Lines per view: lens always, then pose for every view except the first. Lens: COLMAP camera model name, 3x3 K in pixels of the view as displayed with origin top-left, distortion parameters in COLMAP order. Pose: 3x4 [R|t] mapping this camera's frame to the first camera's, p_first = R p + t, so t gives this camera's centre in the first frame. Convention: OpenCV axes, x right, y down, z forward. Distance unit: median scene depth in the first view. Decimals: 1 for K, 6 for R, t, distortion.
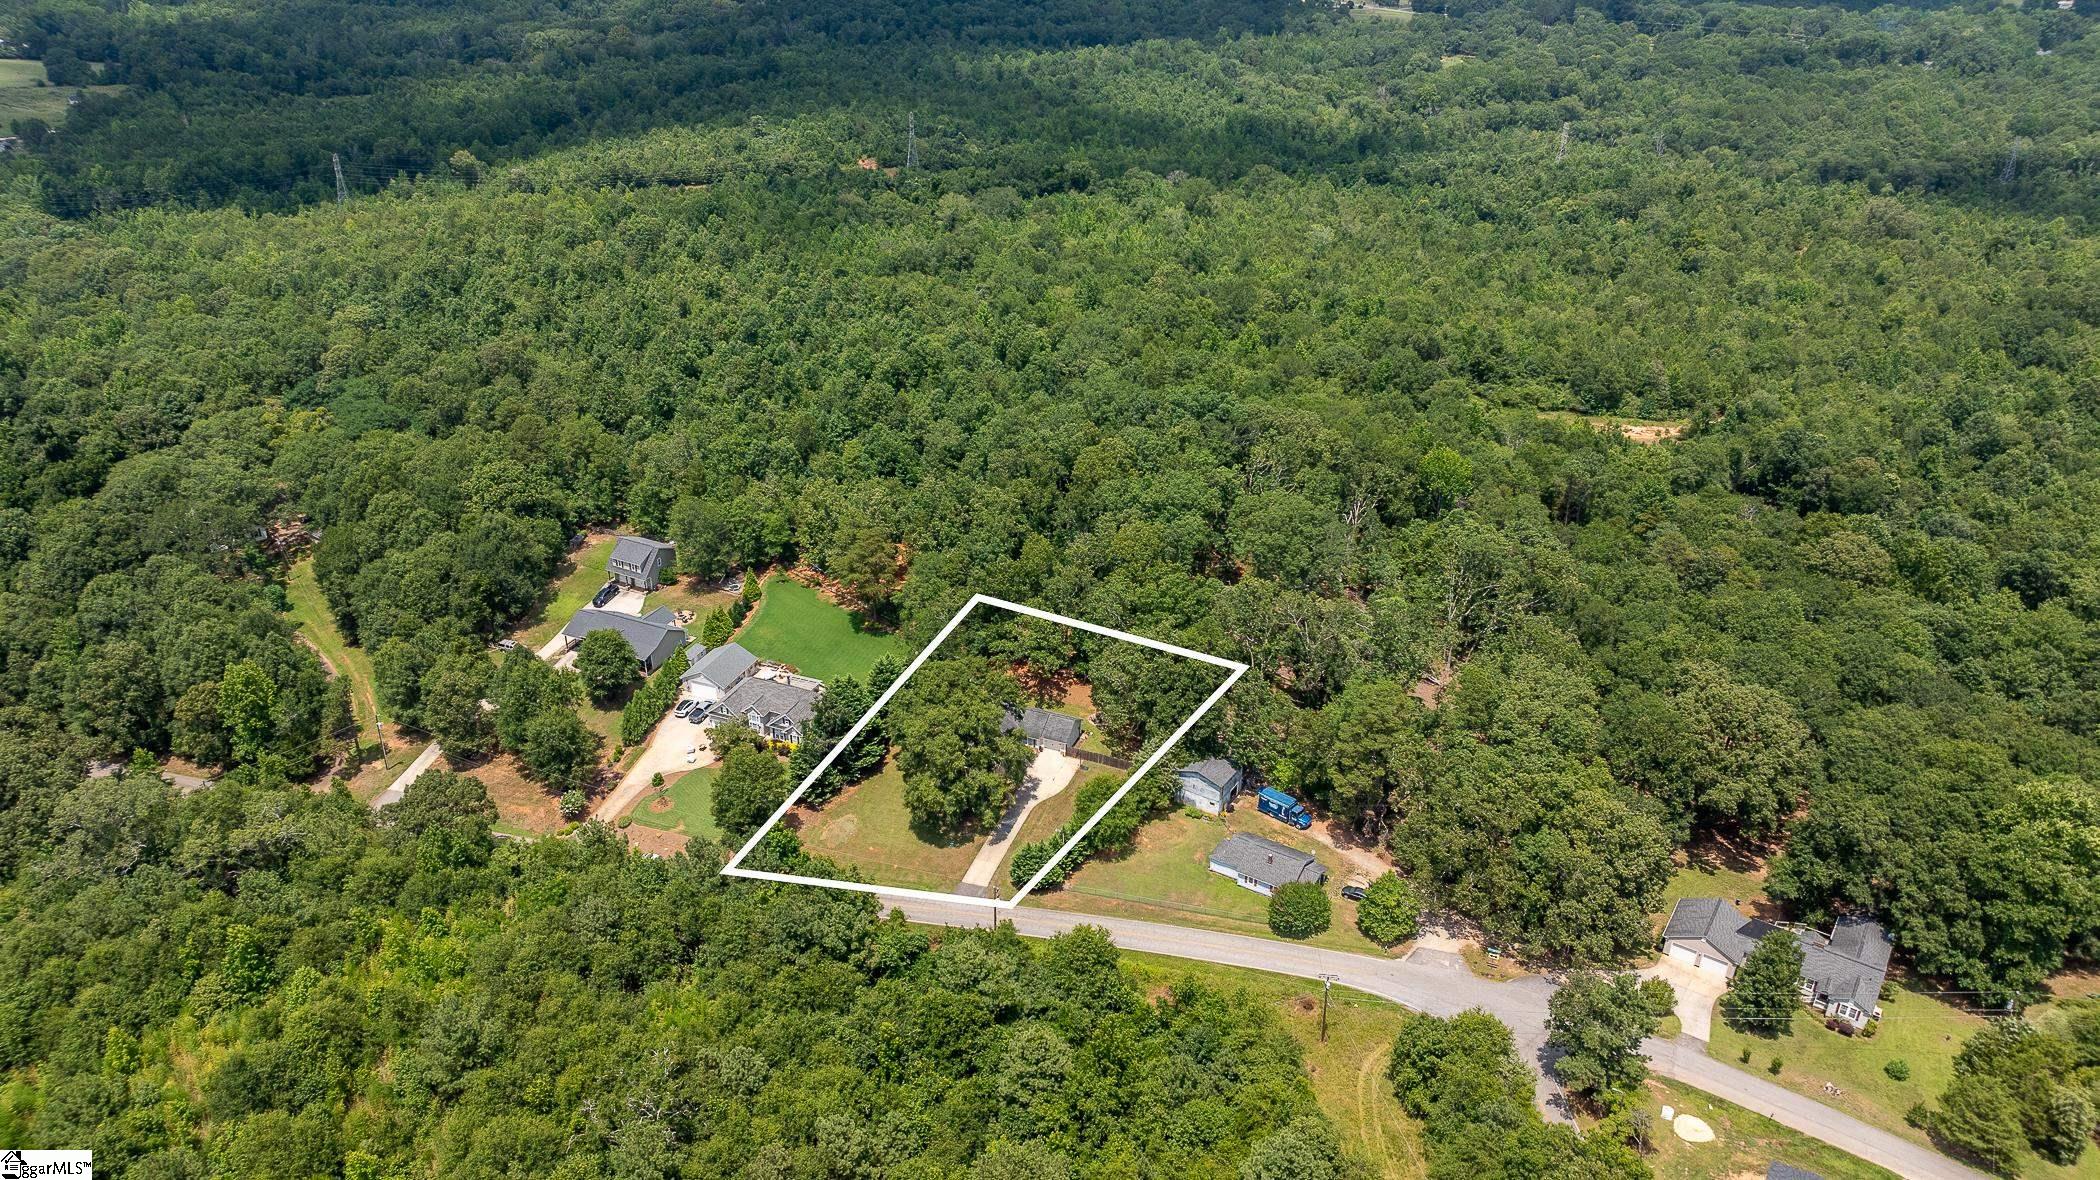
lens RADIAL K [[1530.0, 0, 1050.0], [0, 1530.0, 590.0], [0, 0, 1]] dist [-0.028035, 0.060312]
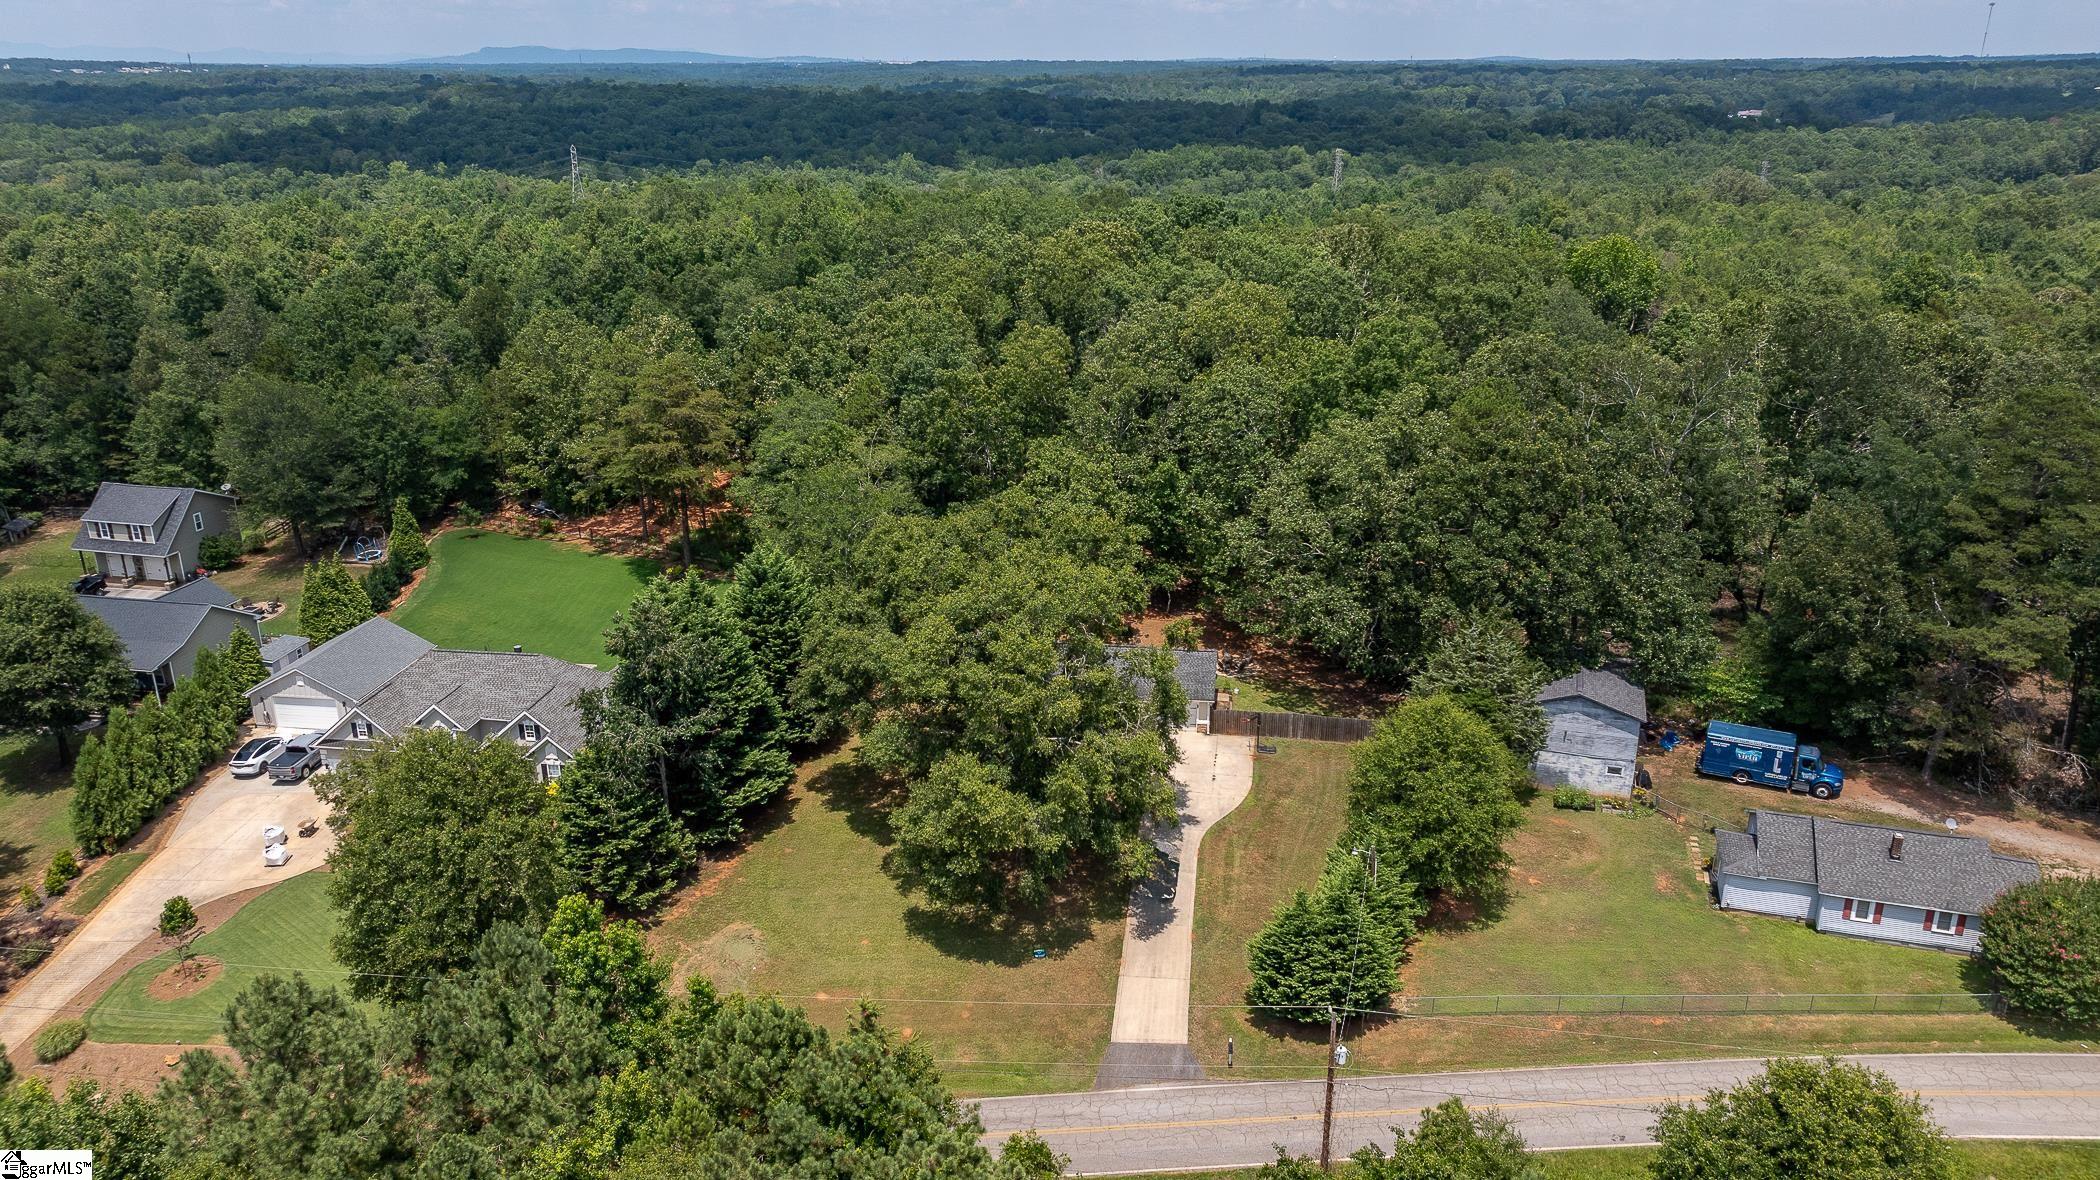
lens RADIAL K [[1530.0, 0, 1050.0], [0, 1530.0, 590.0], [0, 0, 1]] dist [-0.028035, 0.060312]
pose [[0.970026, -0.092882, 0.224548, -0.132975], [0.125675, 0.982644, -0.136444, 0.127291], [-0.207978, 0.160575, 0.964863, 0.610568]]
